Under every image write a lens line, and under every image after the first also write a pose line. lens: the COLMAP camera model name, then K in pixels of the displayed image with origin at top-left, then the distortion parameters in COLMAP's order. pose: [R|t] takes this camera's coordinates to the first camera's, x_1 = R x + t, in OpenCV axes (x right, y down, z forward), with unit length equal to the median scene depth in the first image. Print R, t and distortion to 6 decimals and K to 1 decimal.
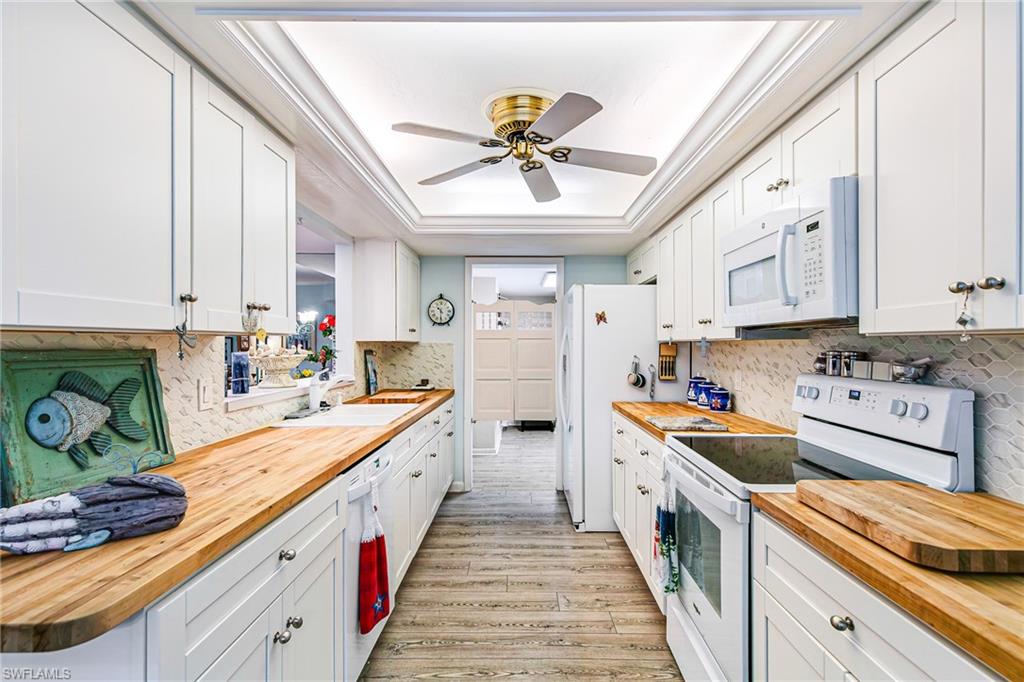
lens RADIAL K [[481.3, 0, 520.1], [0, 481.3, 342.1], [0, 0, 1]] dist [0.016022, -0.003608]
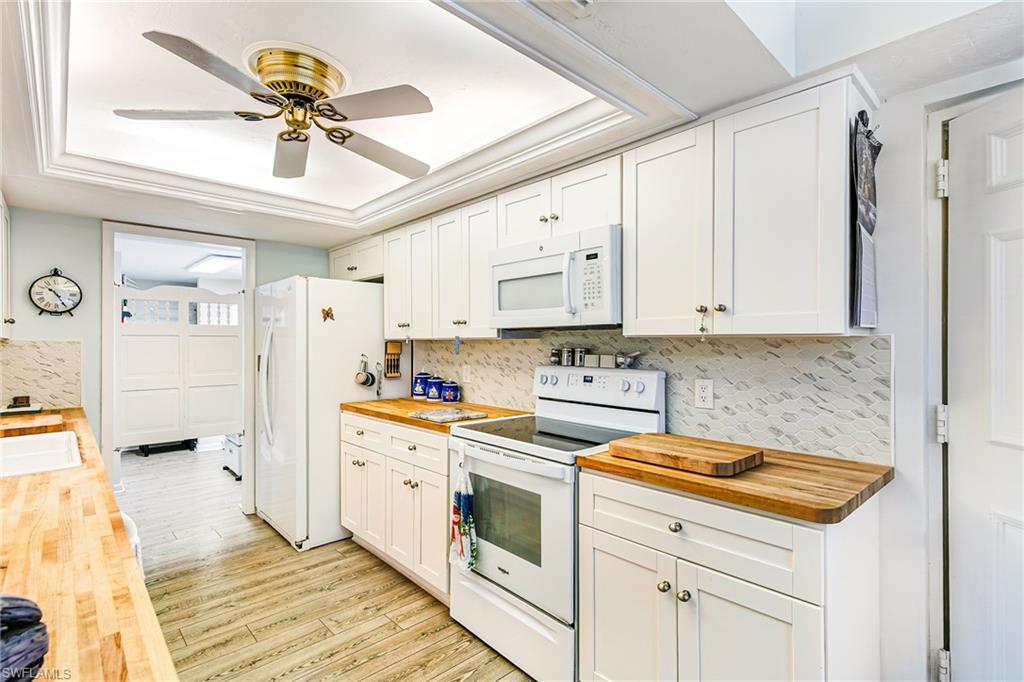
lens RADIAL K [[481.3, 0, 518.6], [0, 481.3, 341.6], [0, 0, 1]] dist [0.016022, -0.003608]
pose [[0.728001, -0.000041, 0.685576, -0.294215], [-0.002544, 0.999993, 0.002761, -0.001529], [-0.685571, -0.003754, 0.727996, 0.097501]]
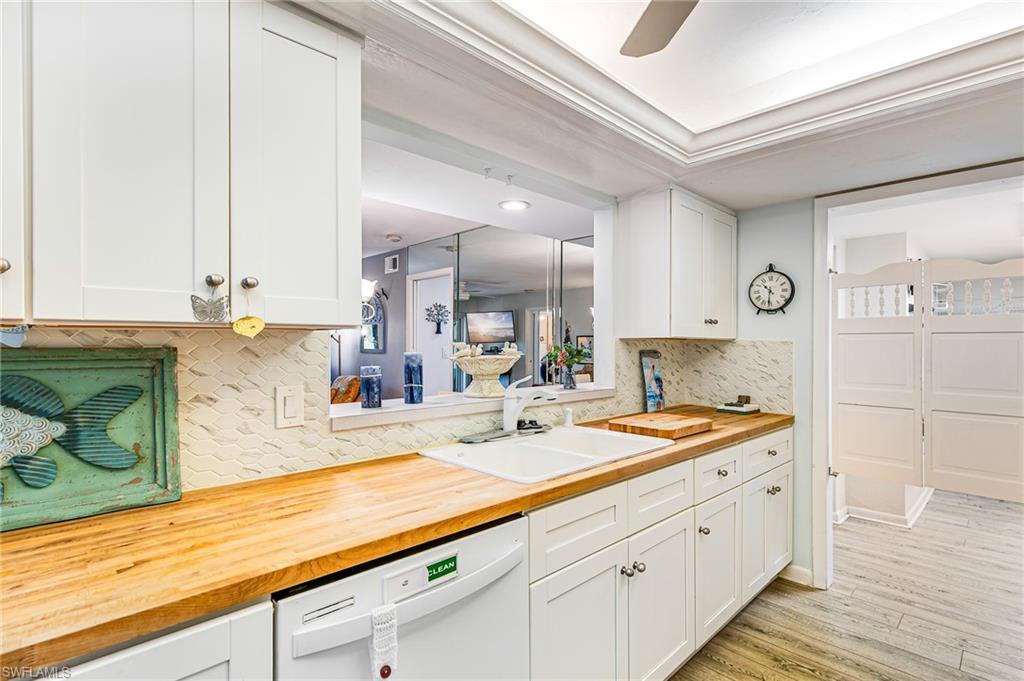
lens RADIAL K [[481.3, 0, 515.2], [0, 481.3, 342.1], [0, 0, 1]] dist [0.016022, -0.003608]
pose [[0.693405, 0.000562, -0.720548, 0.116525], [0.001461, 0.999997, 0.002186, 0.003069], [0.720547, -0.002569, 0.693402, 0.571403]]
